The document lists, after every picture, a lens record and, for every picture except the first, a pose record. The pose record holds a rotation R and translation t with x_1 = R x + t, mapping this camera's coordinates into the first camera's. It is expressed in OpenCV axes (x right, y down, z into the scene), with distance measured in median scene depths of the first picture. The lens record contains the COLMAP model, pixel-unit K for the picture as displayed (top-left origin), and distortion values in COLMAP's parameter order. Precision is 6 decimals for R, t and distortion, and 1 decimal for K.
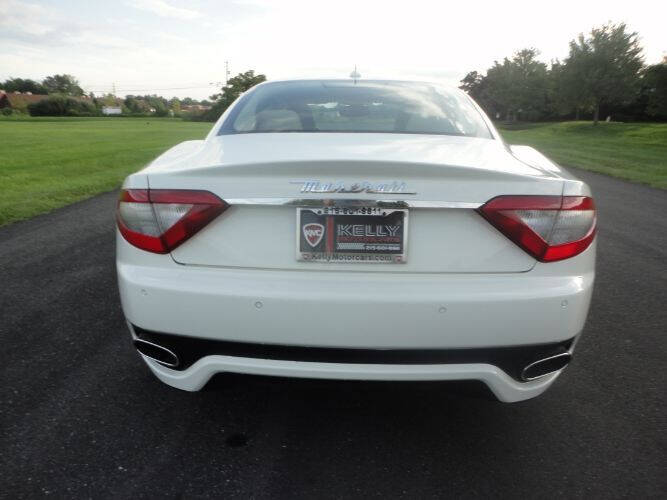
lens RADIAL K [[482.9, 0, 329.3], [0, 482.9, 248.5], [0, 0, 1]] dist [-0.008764, -0.001638]
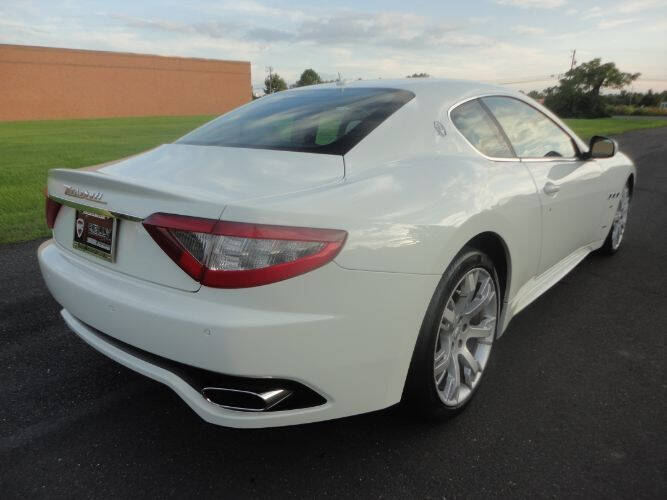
lens RADIAL K [[482.9, 0, 332.2], [0, 482.9, 248.8], [0, 0, 1]] dist [-0.008764, -0.001638]
pose [[0.792991, 0.154886, -0.589217, 0.039123], [-0.148346, 0.987124, 0.059834, -0.004683], [0.590897, 0.039960, 0.805757, 0.011581]]
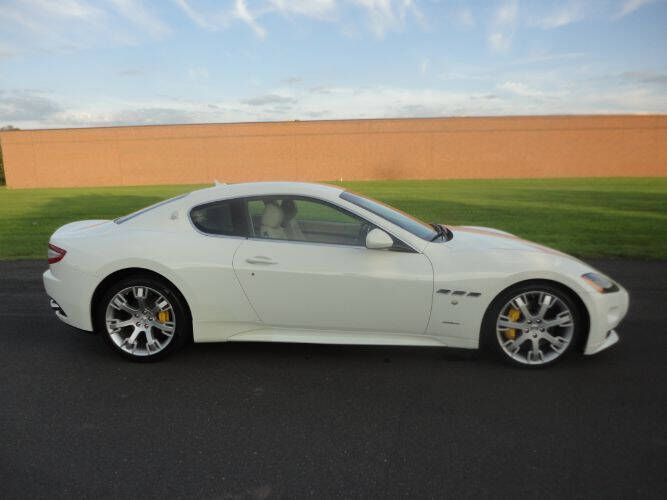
lens RADIAL K [[482.9, 0, 337.9], [0, 482.9, 250.0], [0, 0, 1]] dist [-0.008764, -0.001638]
pose [[0.003653, 0.153430, -0.988153, 0.106659], [-0.259411, 0.954477, 0.147243, -0.029633], [0.965760, 0.255800, 0.043288, 0.081294]]
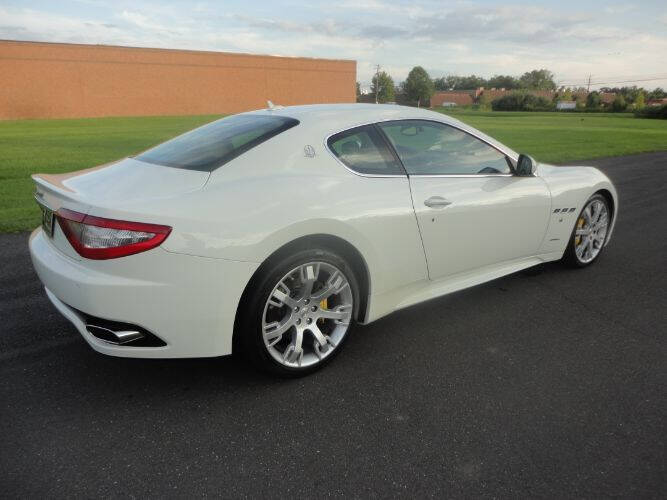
lens RADIAL K [[482.9, 0, 332.2], [0, 482.9, 248.5], [0, 0, 1]] dist [-0.008764, -0.001638]
pose [[0.643640, 0.206419, -0.736965, 0.065801], [-0.197516, 0.975122, 0.100622, -0.009771], [0.739401, 0.080798, 0.668399, 0.018294]]
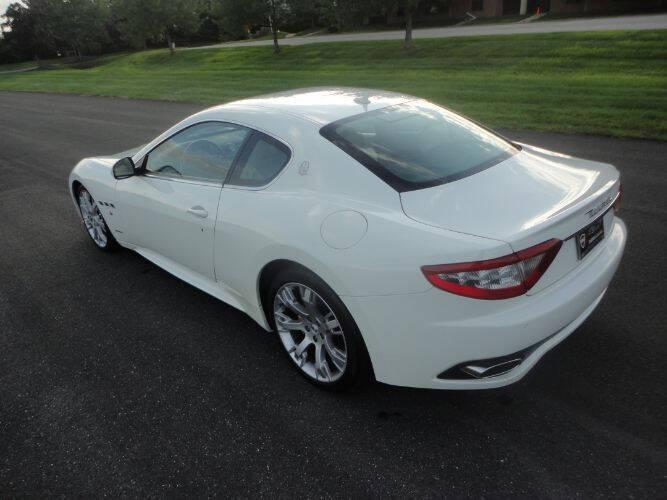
lens RADIAL K [[482.9, 0, 330.8], [0, 482.9, 257.5], [0, 0, 1]] dist [-0.008764, -0.001638]
pose [[0.670172, -0.374870, 0.640580, -0.050212], [0.276212, 0.927051, 0.253542, -0.018852], [-0.688895, 0.007019, 0.724827, 0.013365]]
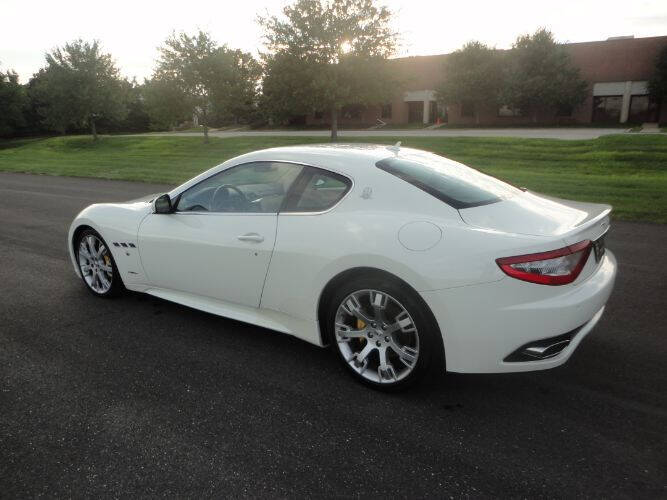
lens RADIAL K [[482.9, 0, 330.7], [0, 482.9, 254.0], [0, 0, 1]] dist [-0.008764, -0.001638]
pose [[0.542272, -0.238792, 0.805556, -0.070084], [0.248456, 0.961459, 0.117755, -0.016210], [-0.802628, 0.136290, 0.580701, 0.022872]]
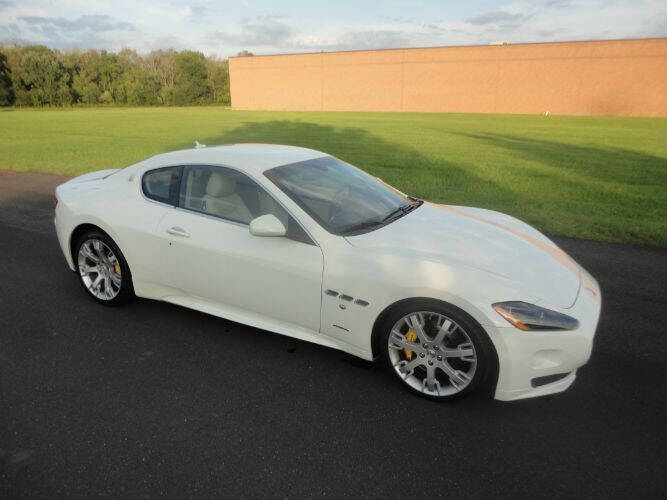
lens RADIAL K [[482.9, 0, 341.2], [0, 482.9, 255.1], [0, 0, 1]] dist [-0.008764, -0.001638]
pose [[-0.400471, 0.273344, -0.874589, 0.088875], [-0.261558, 0.880657, 0.395007, -0.049747], [0.878186, 0.386945, -0.281182, 0.123370]]
